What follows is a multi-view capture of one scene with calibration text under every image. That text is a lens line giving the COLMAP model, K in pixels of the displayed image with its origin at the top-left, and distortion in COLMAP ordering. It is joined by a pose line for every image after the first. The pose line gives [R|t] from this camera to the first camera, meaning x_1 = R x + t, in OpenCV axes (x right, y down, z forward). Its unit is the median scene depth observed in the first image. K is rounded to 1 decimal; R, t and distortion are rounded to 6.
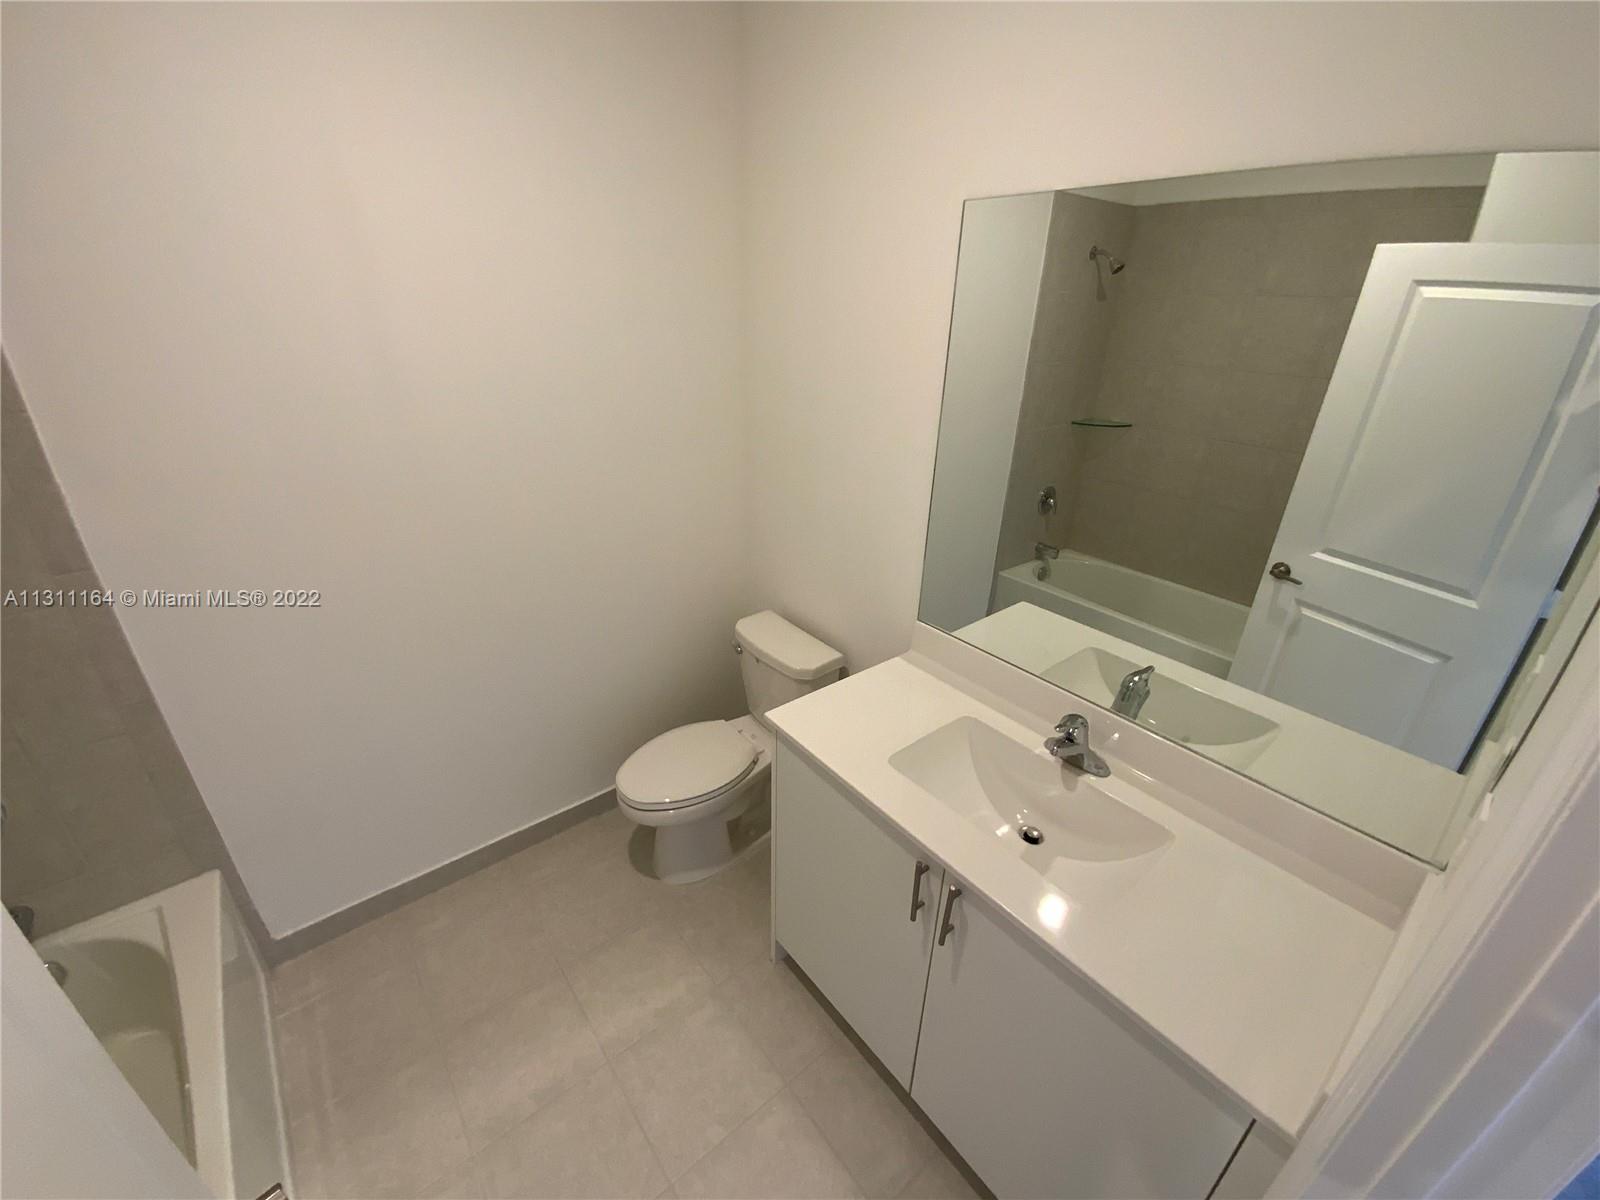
lens RADIAL K [[643.5, 0, 804.9], [0, 643.5, 599.8], [0, 0, 1]] dist [0.015492, -0.017277]
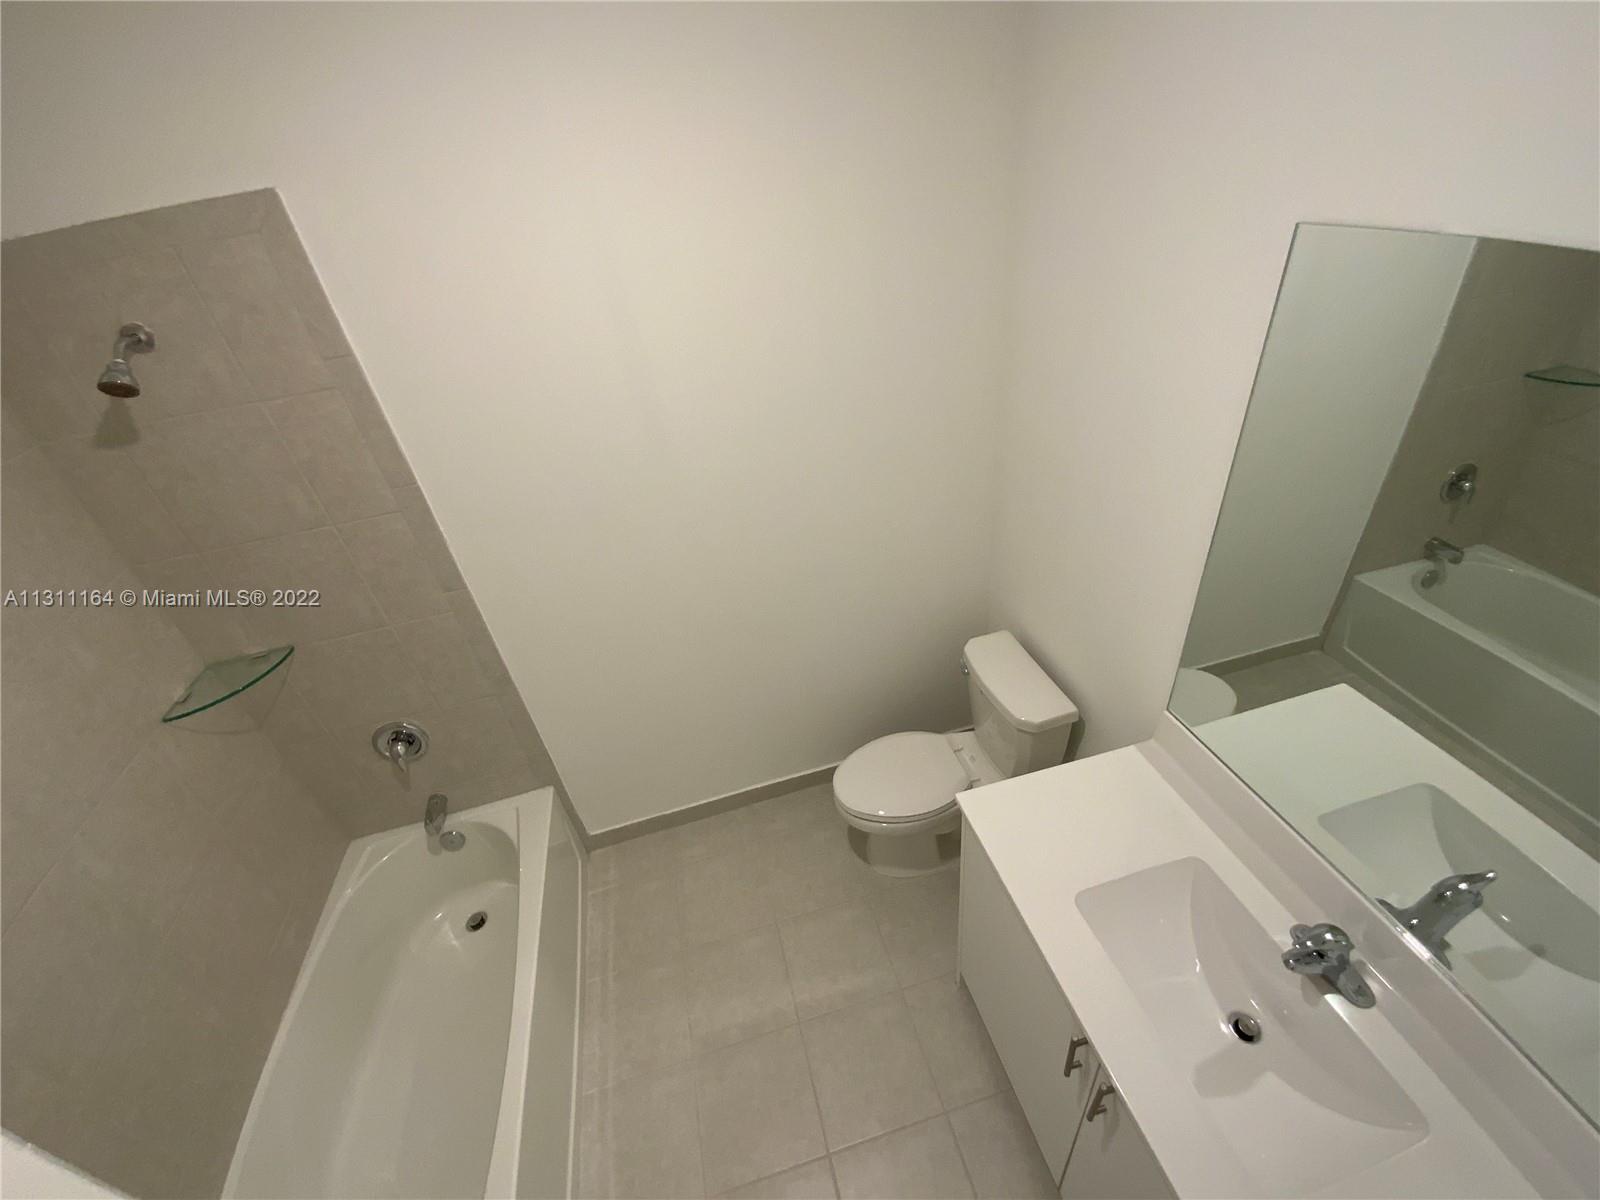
lens RADIAL K [[643.5, 0, 804.9], [0, 643.5, 599.8], [0, 0, 1]] dist [0.015492, -0.017277]
pose [[0.895644, 0.136299, -0.423373, 0.089469], [-0.059331, 0.979993, 0.189981, -0.238968], [0.440797, -0.145036, 0.885812, 0.065030]]
